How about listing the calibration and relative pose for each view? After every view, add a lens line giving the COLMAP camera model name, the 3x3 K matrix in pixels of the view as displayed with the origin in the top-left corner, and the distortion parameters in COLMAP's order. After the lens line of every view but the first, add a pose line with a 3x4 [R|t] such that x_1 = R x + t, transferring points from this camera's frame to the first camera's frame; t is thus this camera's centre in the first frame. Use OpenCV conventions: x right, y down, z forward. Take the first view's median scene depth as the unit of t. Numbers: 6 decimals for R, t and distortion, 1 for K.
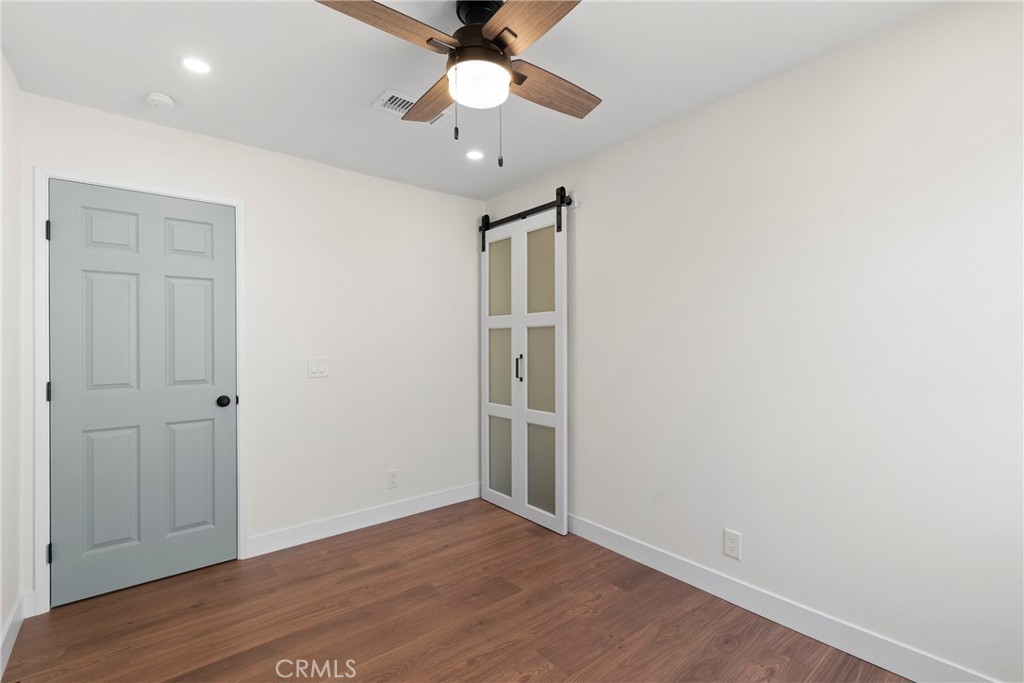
lens RADIAL K [[455.0, 0, 514.5], [0, 455.0, 340.3], [0, 0, 1]] dist [-0.001182, -0.000458]
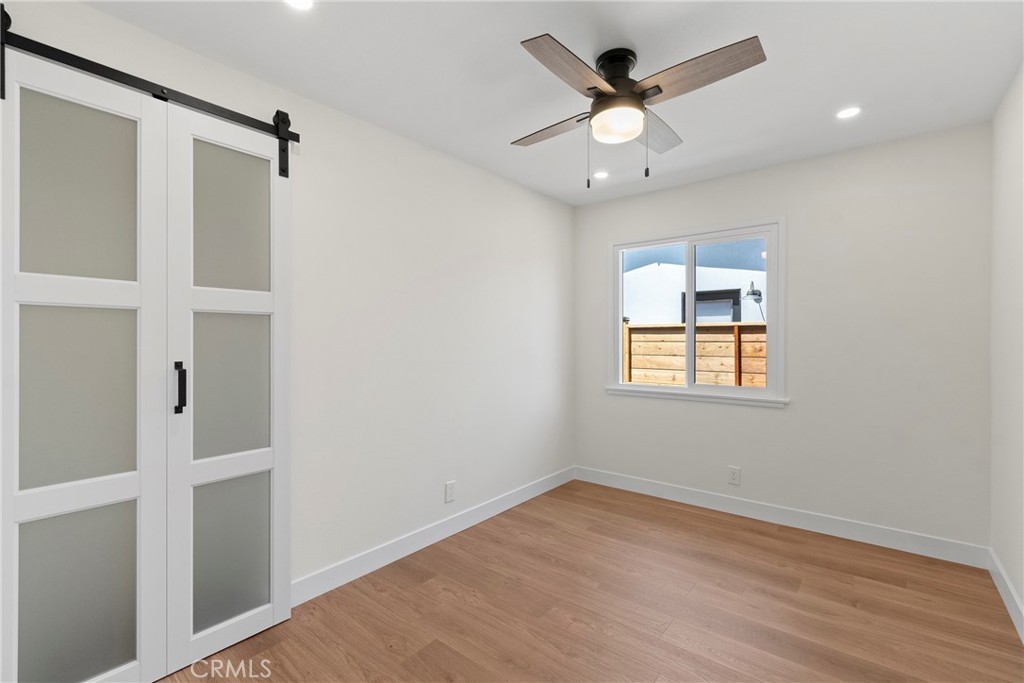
lens RADIAL K [[676.3, 0, 341.9], [0, 676.3, 338.7], [0, 0, 1]] dist [0.002629, -0.000106]
pose [[-0.210290, -0.000609, 0.977639, -0.803085], [-0.004355, 0.999990, -0.000314, 0.001862], [-0.977629, -0.004324, -0.210291, 0.998643]]
